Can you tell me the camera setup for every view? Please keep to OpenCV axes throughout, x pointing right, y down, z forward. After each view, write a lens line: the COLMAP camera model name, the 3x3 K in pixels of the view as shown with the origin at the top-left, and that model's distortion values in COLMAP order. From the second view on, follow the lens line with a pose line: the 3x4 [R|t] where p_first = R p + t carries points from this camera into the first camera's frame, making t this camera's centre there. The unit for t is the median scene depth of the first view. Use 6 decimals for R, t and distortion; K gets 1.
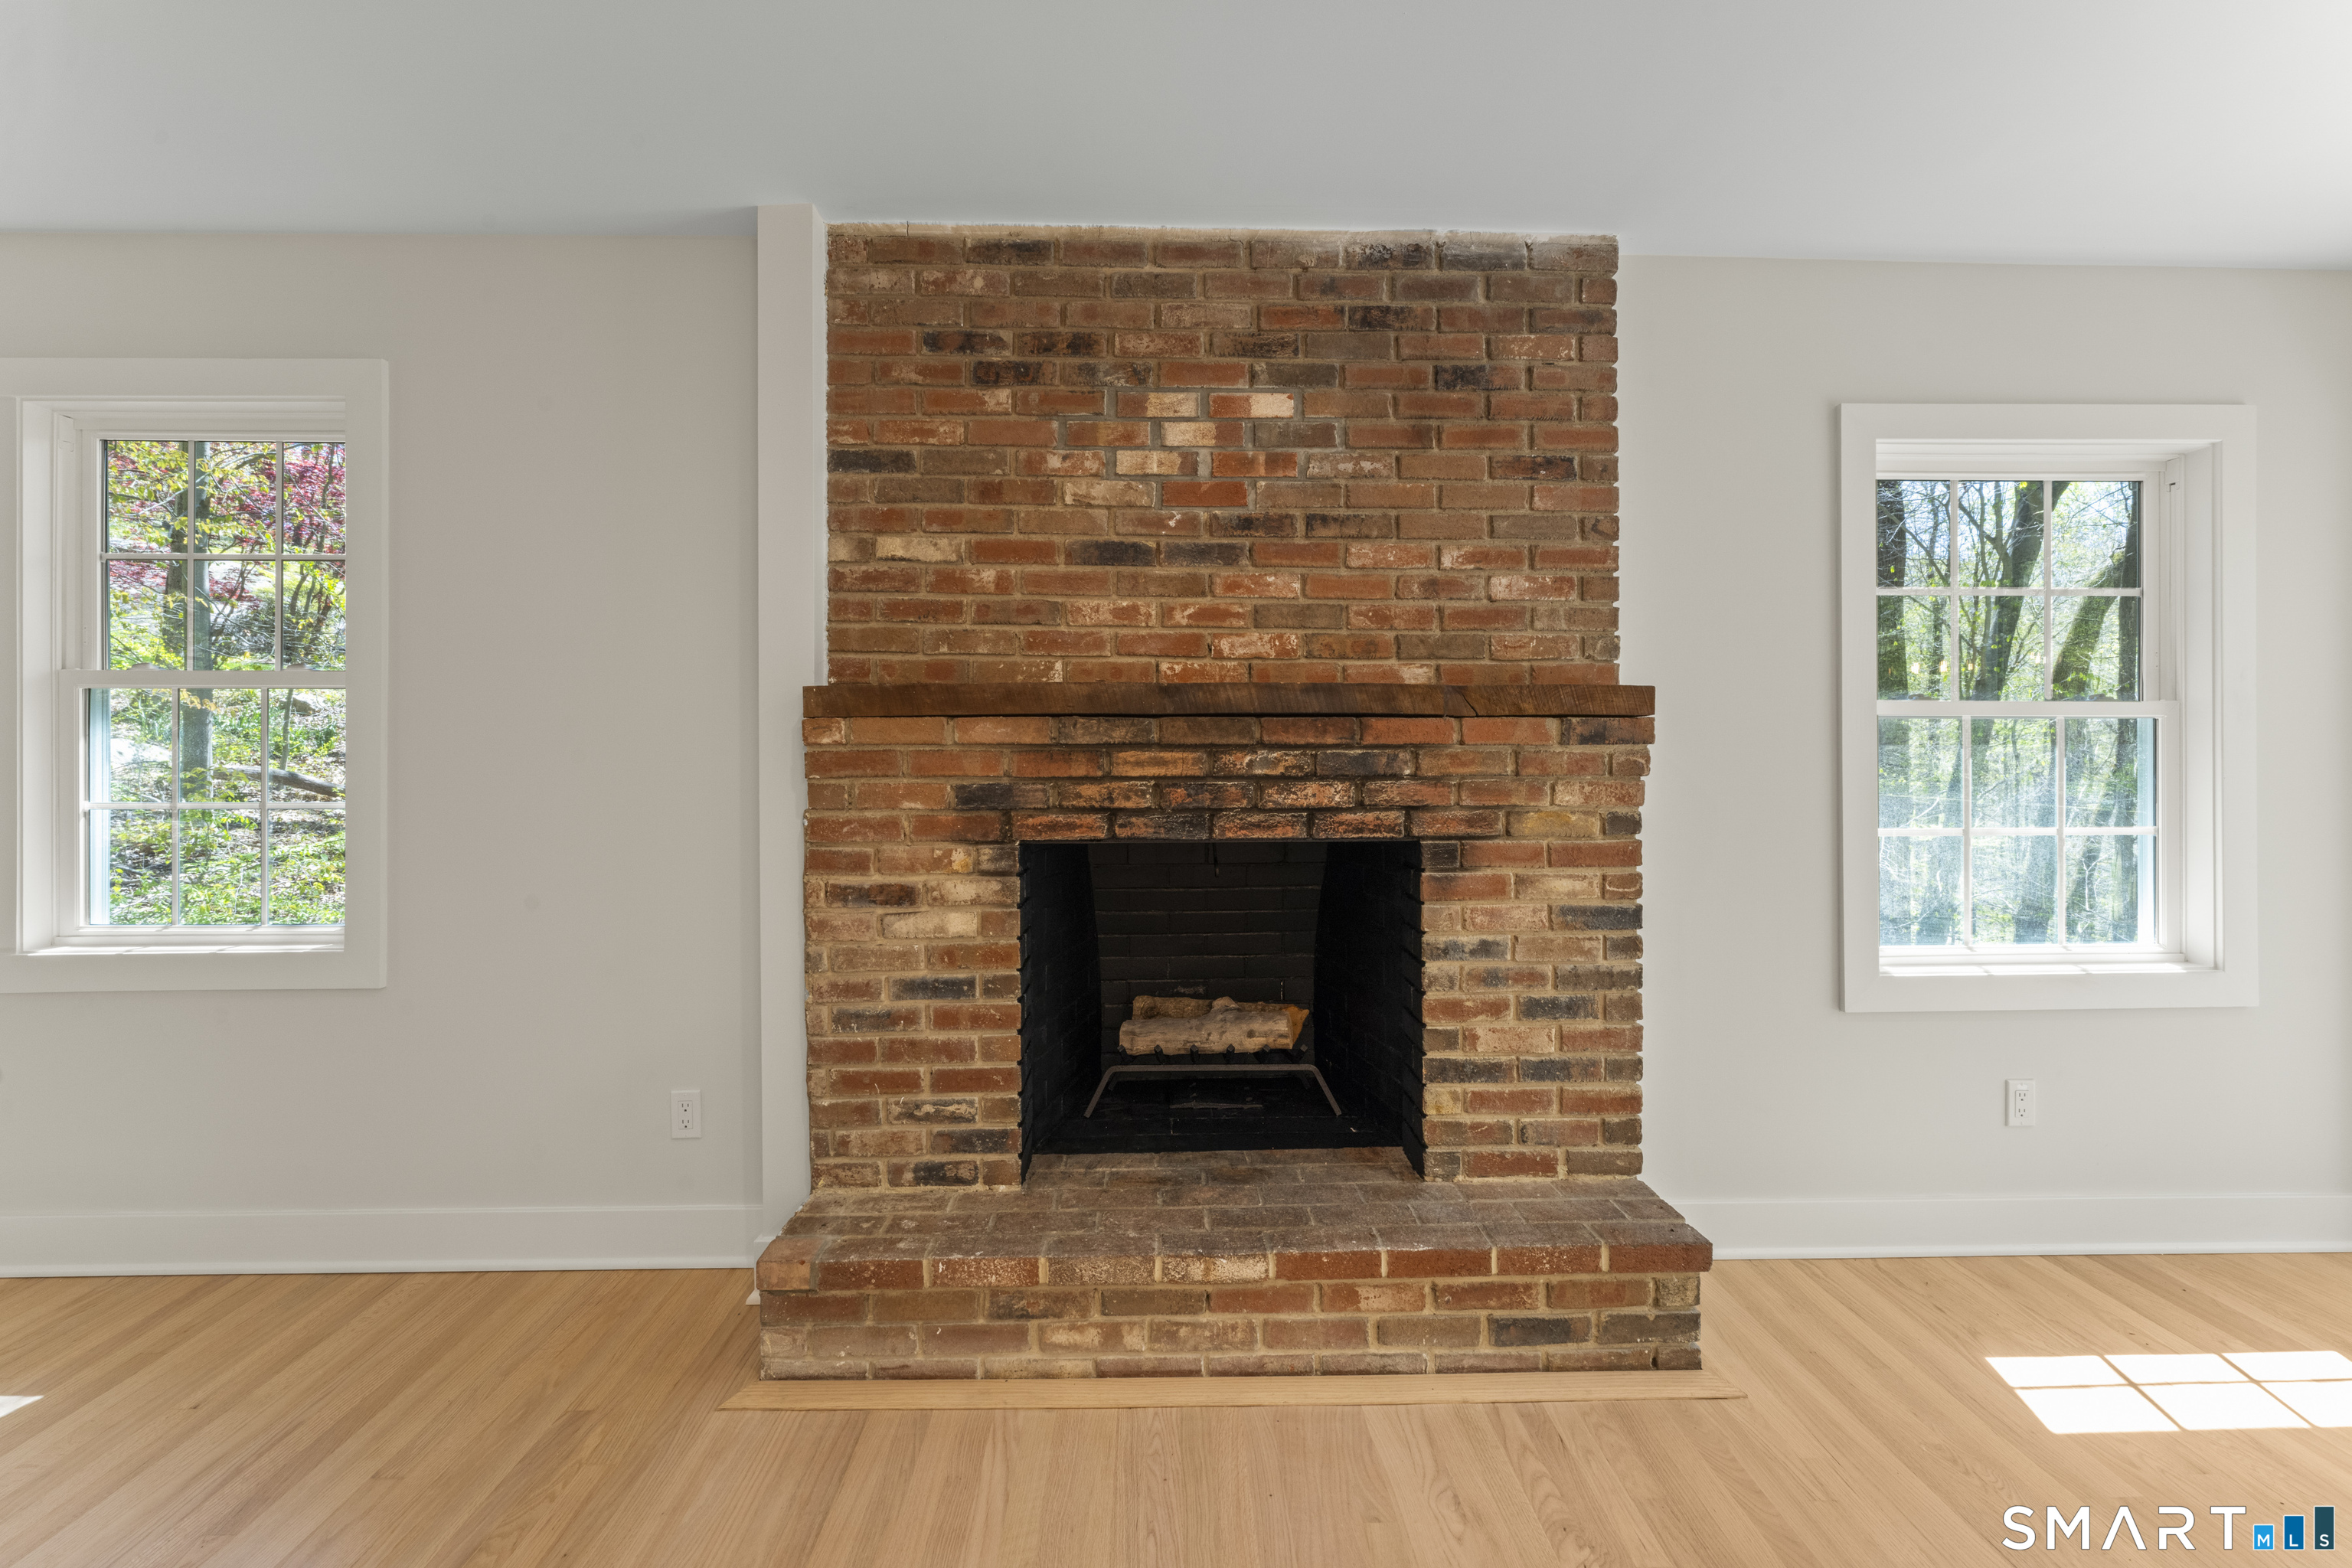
lens RADIAL K [[1000.6, 0, 1173.1], [0, 1000.6, 760.1], [0, 0, 1]] dist [-0.000033, -0.000092]
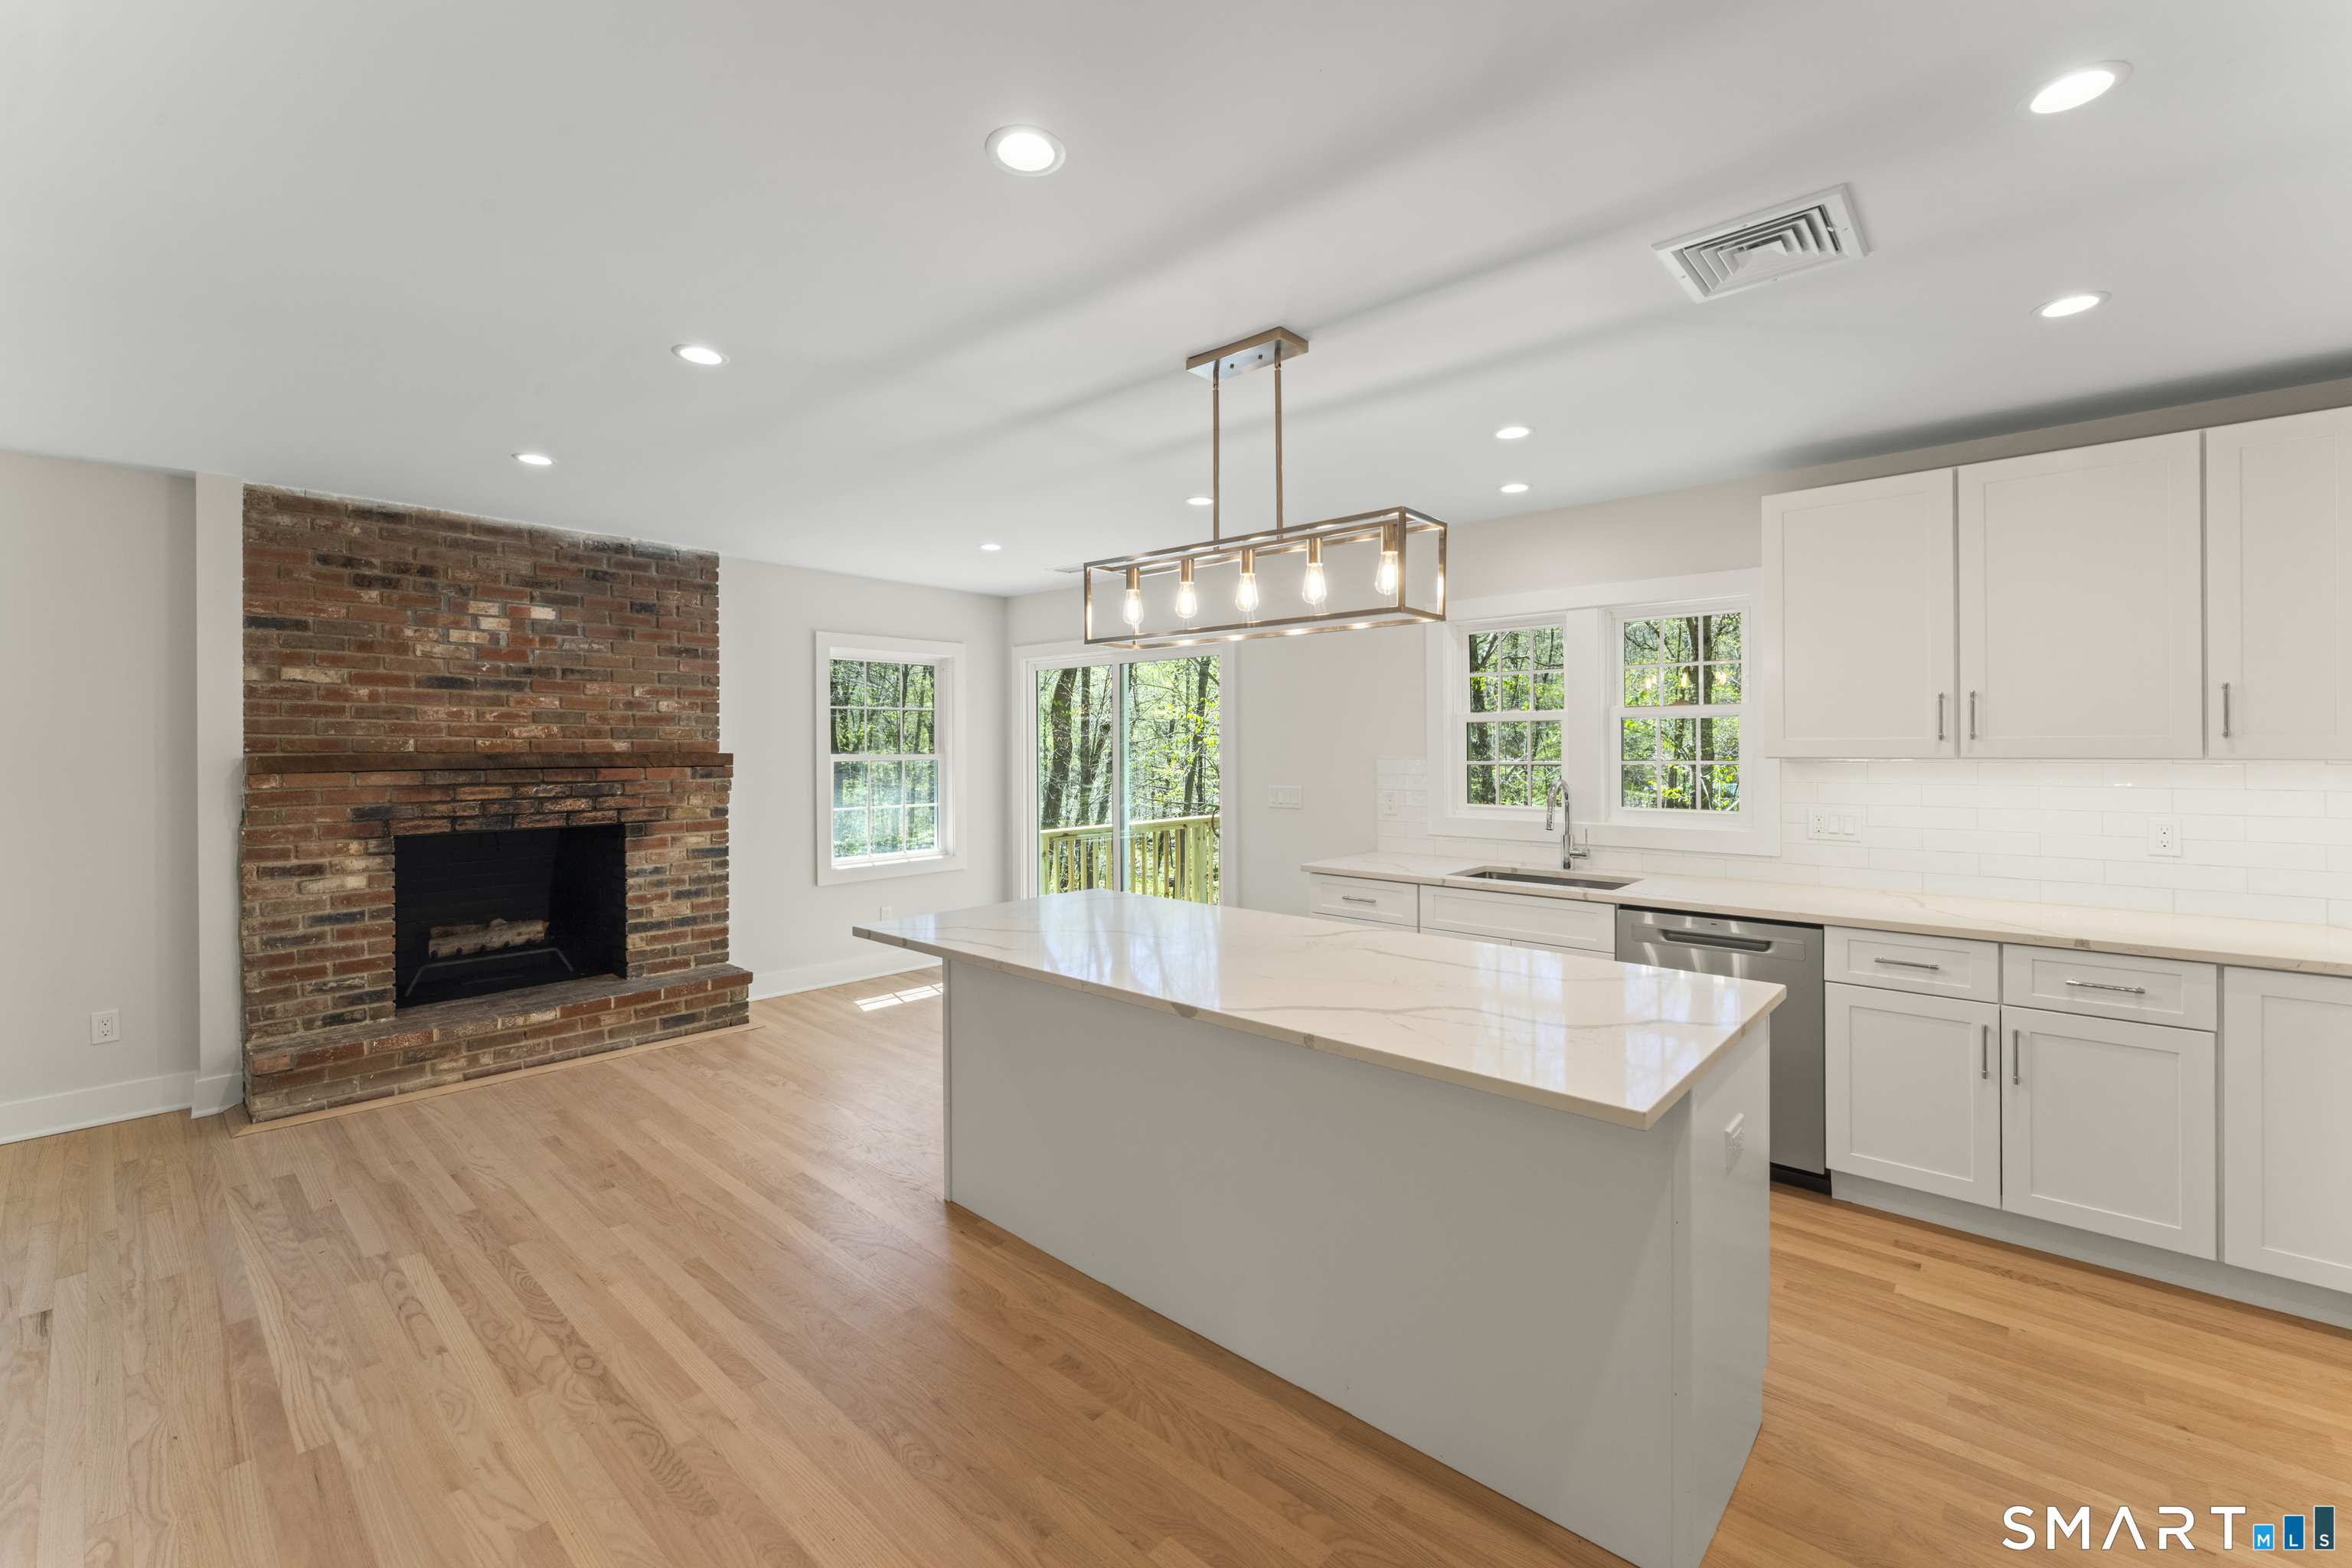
lens RADIAL K [[973.8, 0, 1179.0], [0, 973.8, 744.3], [0, 0, 1]] dist [-0.002515, -0.000190]
pose [[0.683105, 0.002490, 0.730316, -0.477411], [0.003858, 0.999968, -0.007019, -0.073481], [-0.730310, 0.007612, 0.683073, -1.333517]]
